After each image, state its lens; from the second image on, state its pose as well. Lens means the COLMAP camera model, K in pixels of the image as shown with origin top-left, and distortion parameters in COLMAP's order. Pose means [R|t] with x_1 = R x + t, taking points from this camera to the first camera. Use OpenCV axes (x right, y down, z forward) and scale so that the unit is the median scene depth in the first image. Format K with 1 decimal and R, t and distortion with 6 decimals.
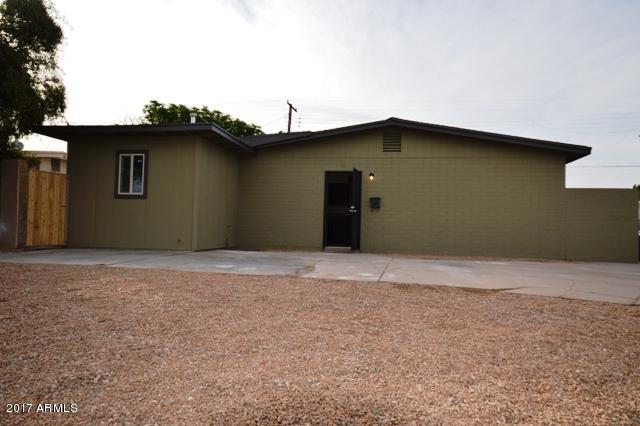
lens RADIAL K [[441.9, 0, 320.0], [0, 441.9, 213.0], [0, 0, 1]] dist [-0.000365, -0.000192]
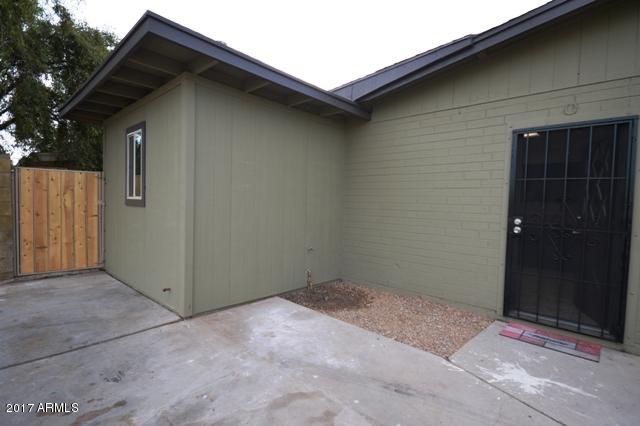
lens RADIAL K [[307.8, 0, 320.0], [0, 307.8, 213.0], [0, 0, 1]] dist [0.000445, 0.000056]
pose [[0.860097, 0.012845, -0.509969, 0.005314], [0.012229, 0.998876, 0.045784, -0.039537], [0.509984, -0.045616, 0.858973, 0.768129]]
